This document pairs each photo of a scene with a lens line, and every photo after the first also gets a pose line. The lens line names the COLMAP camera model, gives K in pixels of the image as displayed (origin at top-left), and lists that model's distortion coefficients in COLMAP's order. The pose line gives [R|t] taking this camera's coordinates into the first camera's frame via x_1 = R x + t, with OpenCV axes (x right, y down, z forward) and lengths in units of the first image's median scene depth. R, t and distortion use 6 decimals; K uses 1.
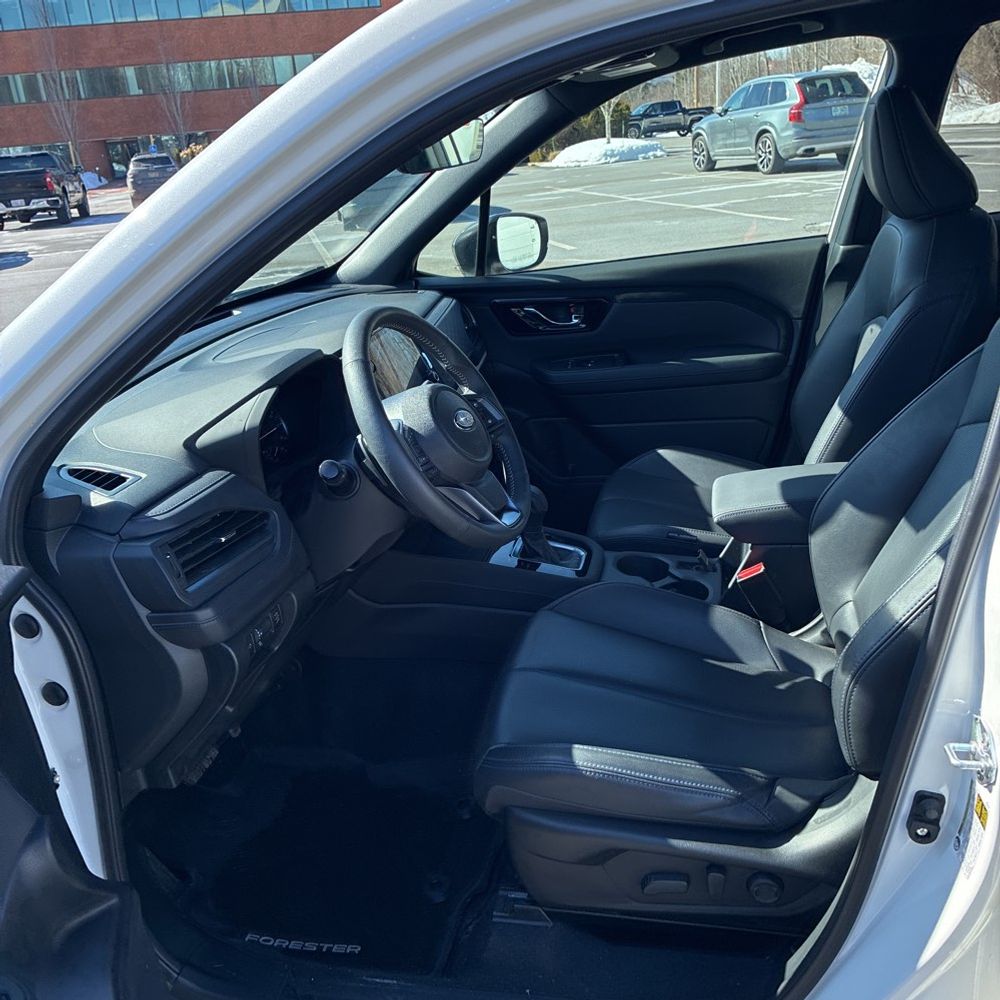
lens RADIAL K [[994.8, 0, 500.0], [0, 994.8, 500.0], [0, 0, 1]] dist [0.020767, 0.004891]
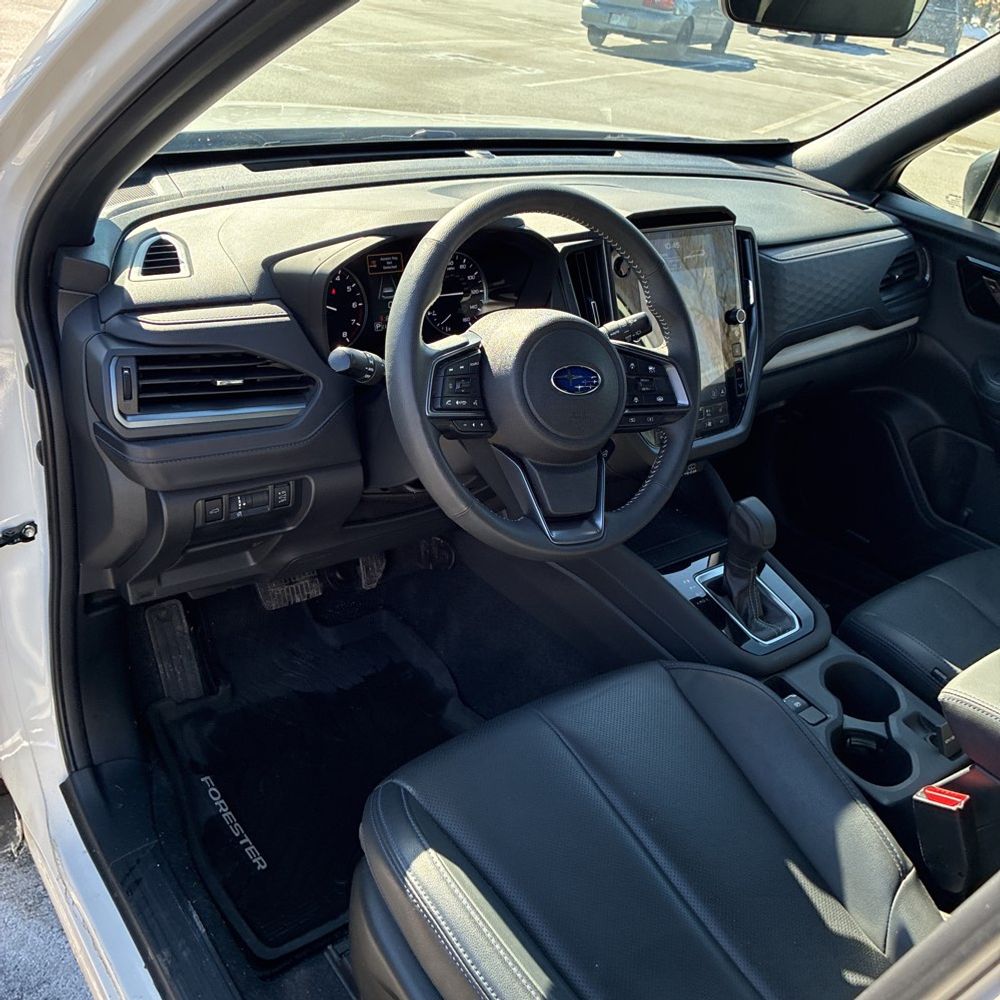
lens RADIAL K [[994.8, 0, 500.0], [0, 994.8, 500.0], [0, 0, 1]] dist [0.020767, 0.004891]
pose [[0.741575, 0.481949, -0.466681, 0.253119], [-0.411637, 0.876177, 0.250736, -0.137816], [0.529737, 0.006164, 0.848140, 0.323201]]
